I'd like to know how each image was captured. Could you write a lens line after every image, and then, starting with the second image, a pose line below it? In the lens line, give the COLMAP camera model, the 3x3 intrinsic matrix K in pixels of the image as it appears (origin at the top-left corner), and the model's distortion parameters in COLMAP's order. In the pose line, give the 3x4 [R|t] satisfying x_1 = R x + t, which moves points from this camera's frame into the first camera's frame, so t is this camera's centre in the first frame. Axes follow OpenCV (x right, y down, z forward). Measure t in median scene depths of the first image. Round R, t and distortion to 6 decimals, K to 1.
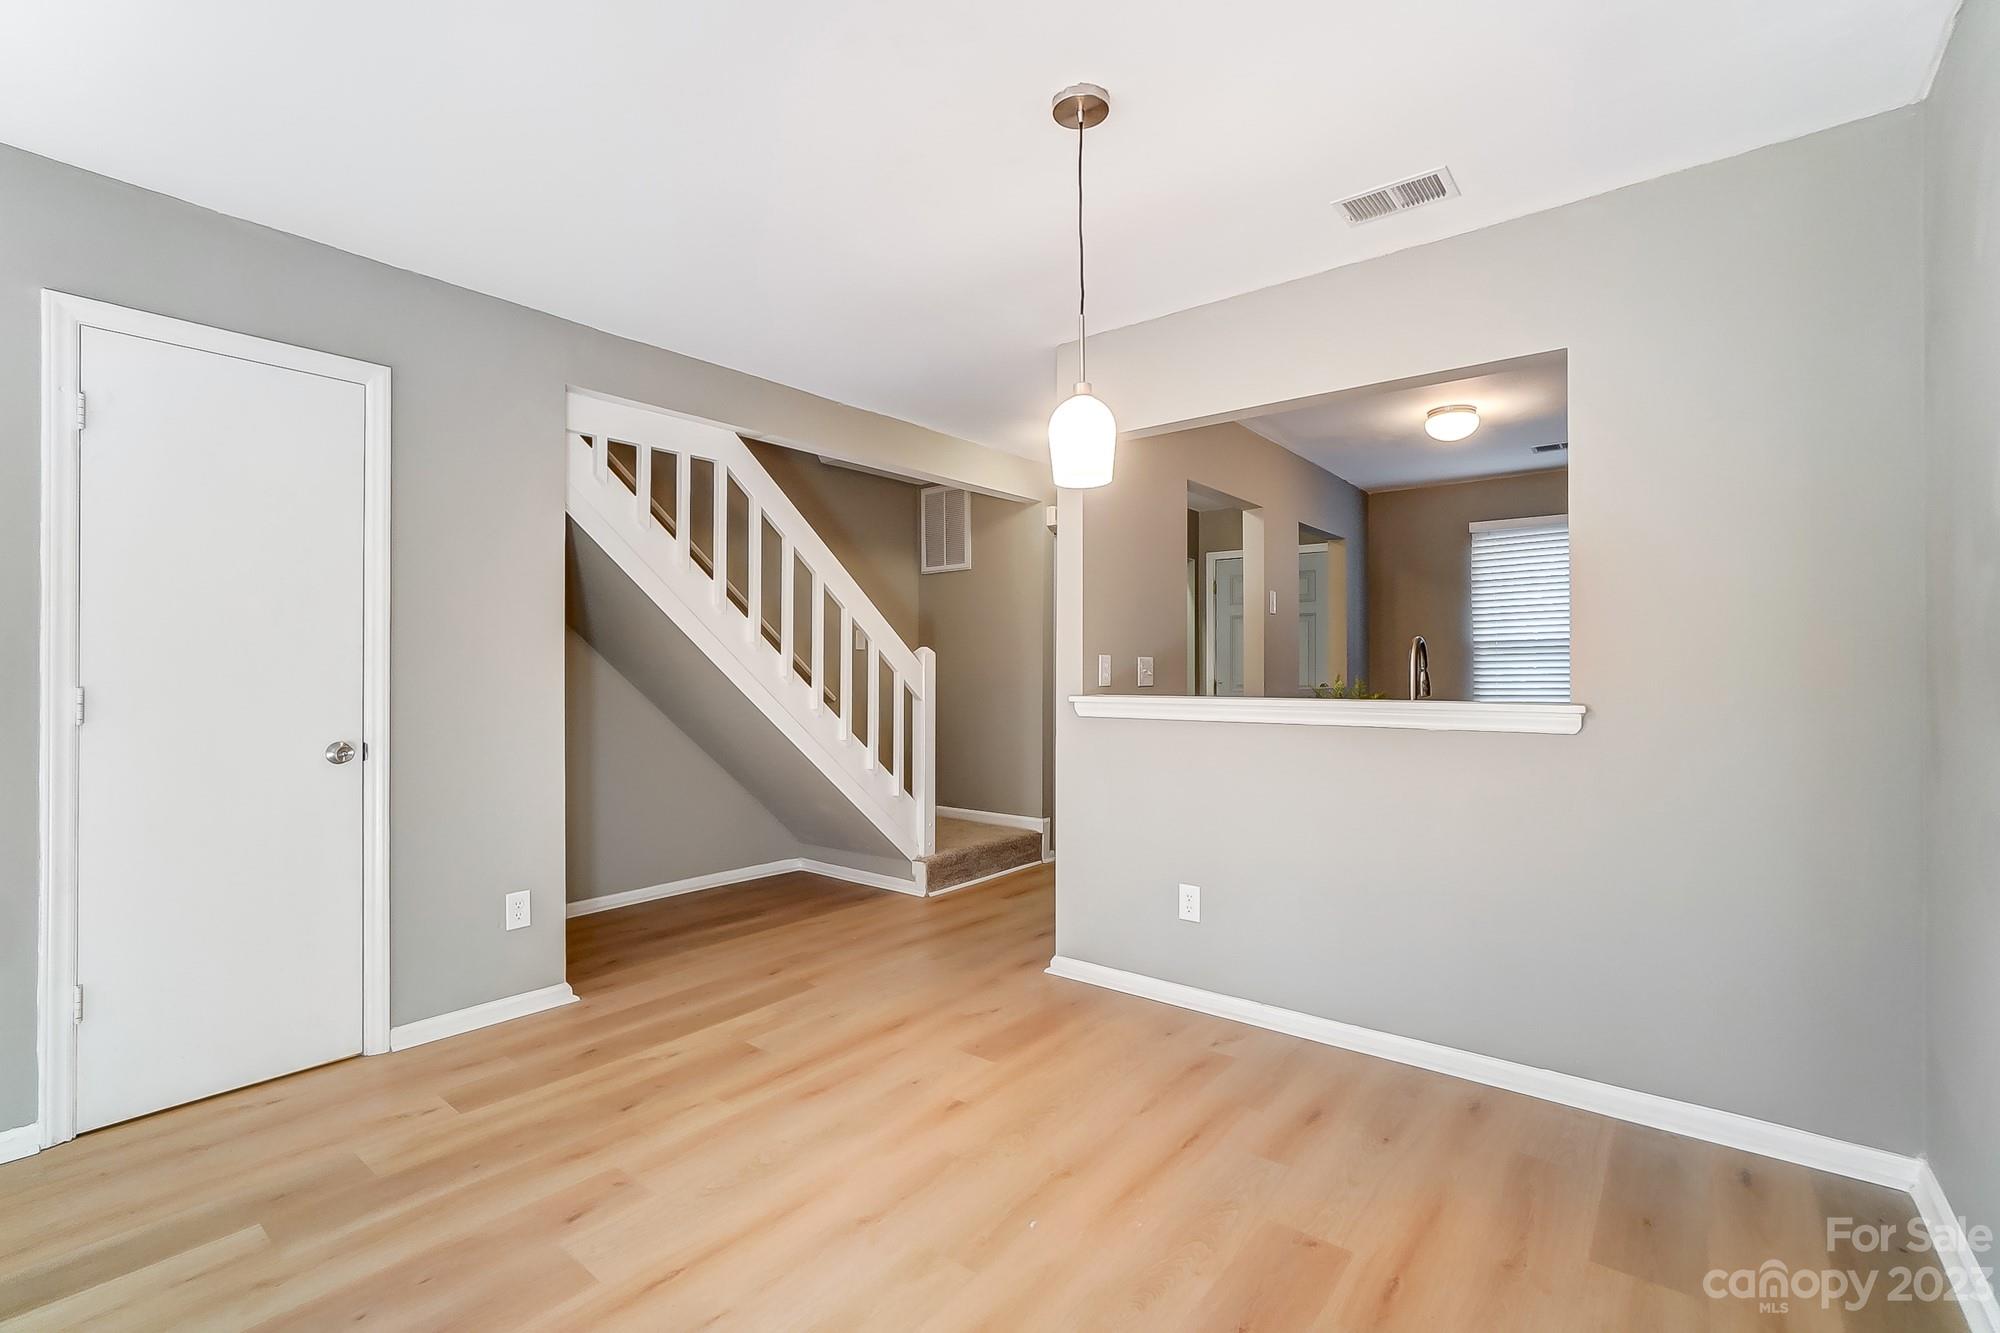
lens RADIAL K [[888.2, 0, 989.8], [0, 888.2, 658.7], [0, 0, 1]] dist [0.000408, 0.002330]
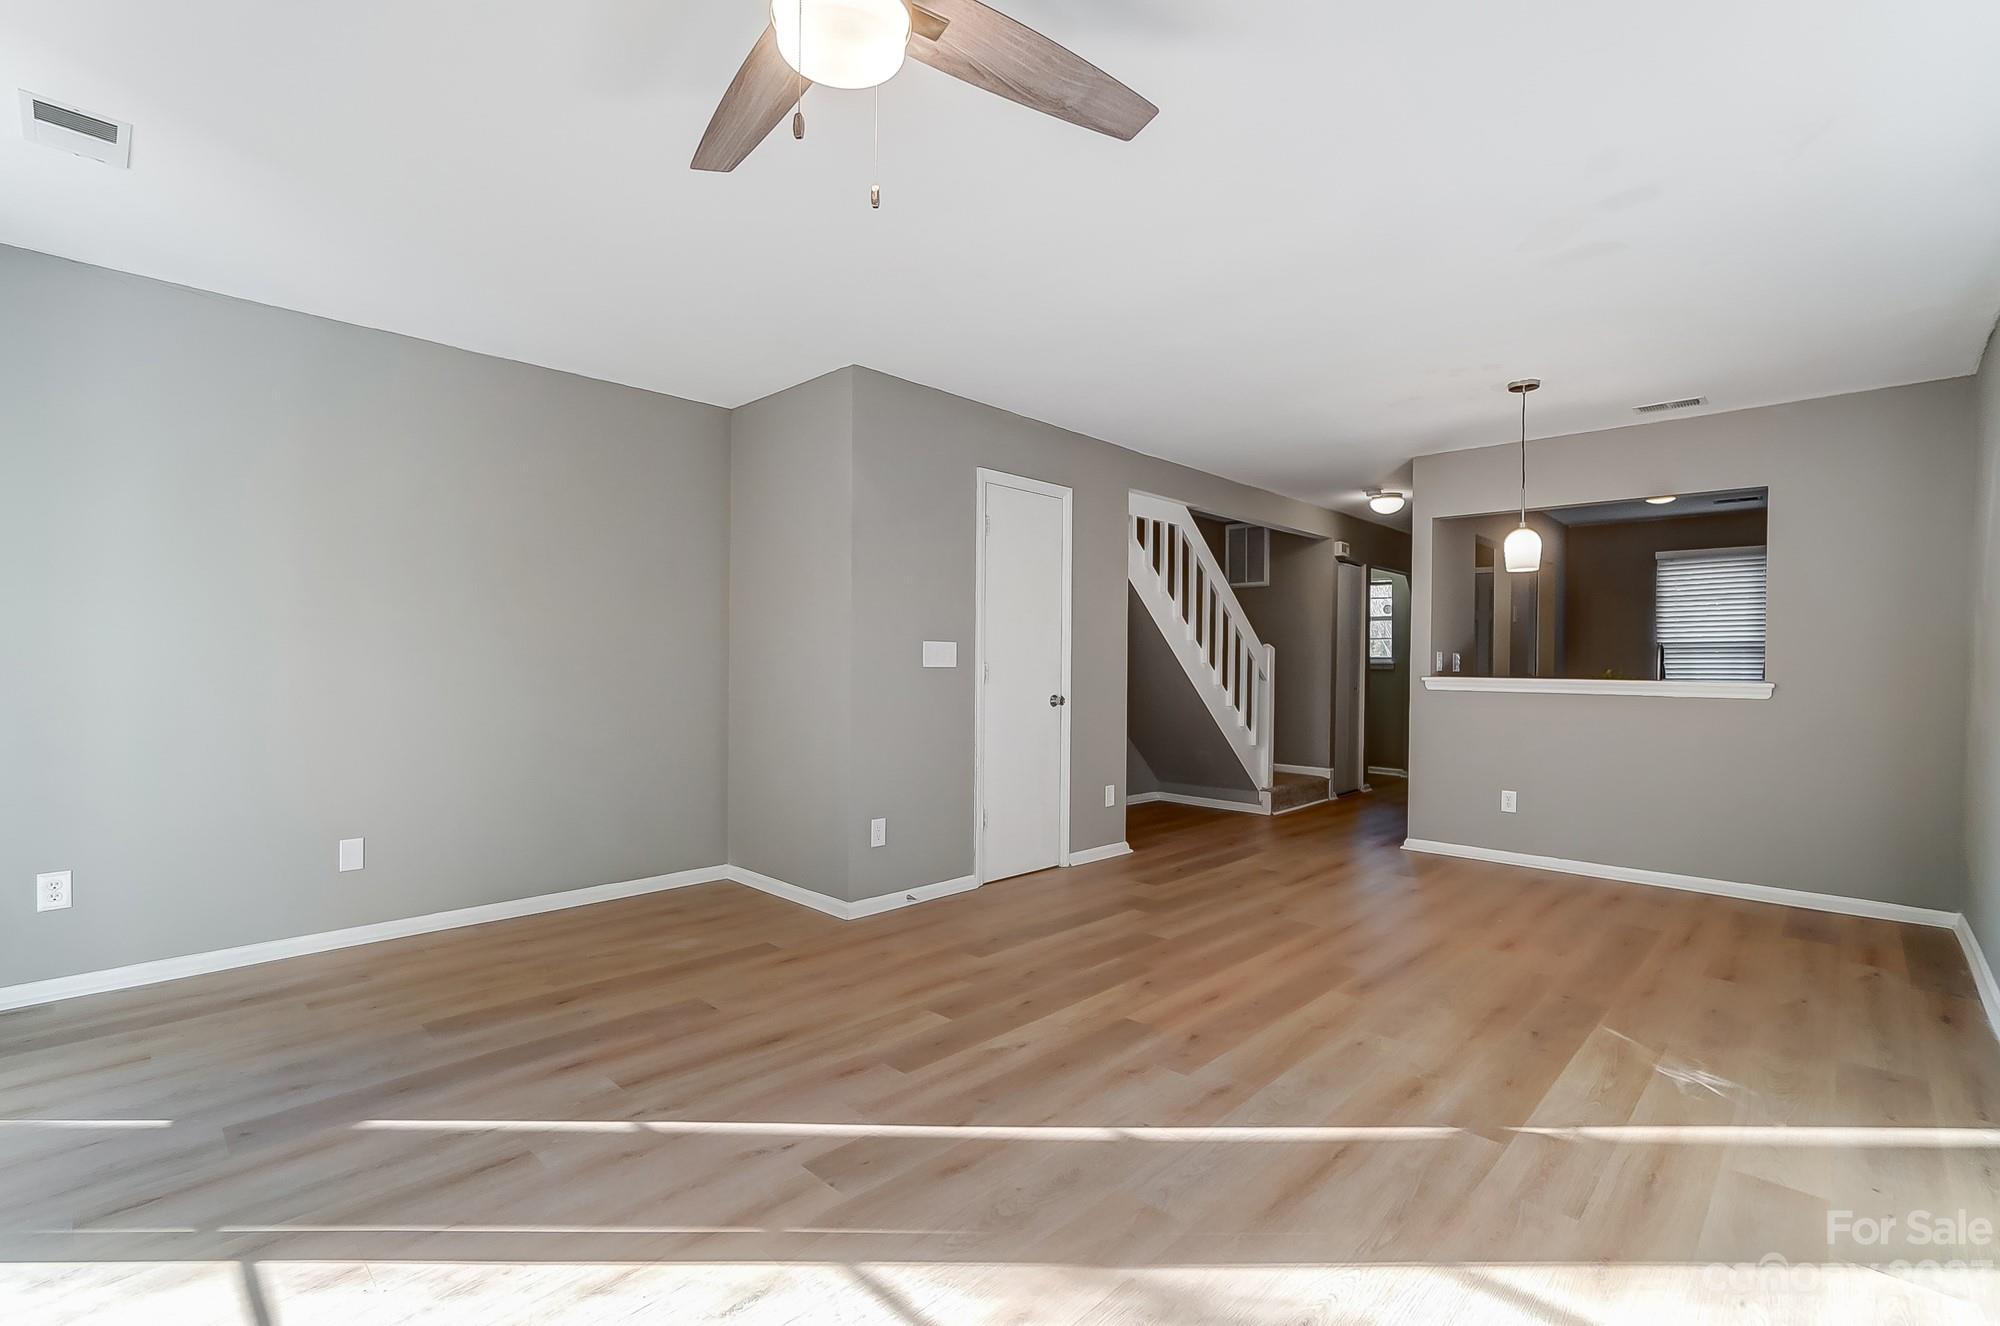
lens RADIAL K [[888.2, 0, 1007.8], [0, 888.2, 681.1], [0, 0, 1]] dist [0.000408, 0.002330]
pose [[0.997350, 0.010516, -0.071994, -0.537809], [-0.008068, 0.999382, 0.034209, 0.001164], [0.072309, -0.033537, 0.996818, -0.649203]]
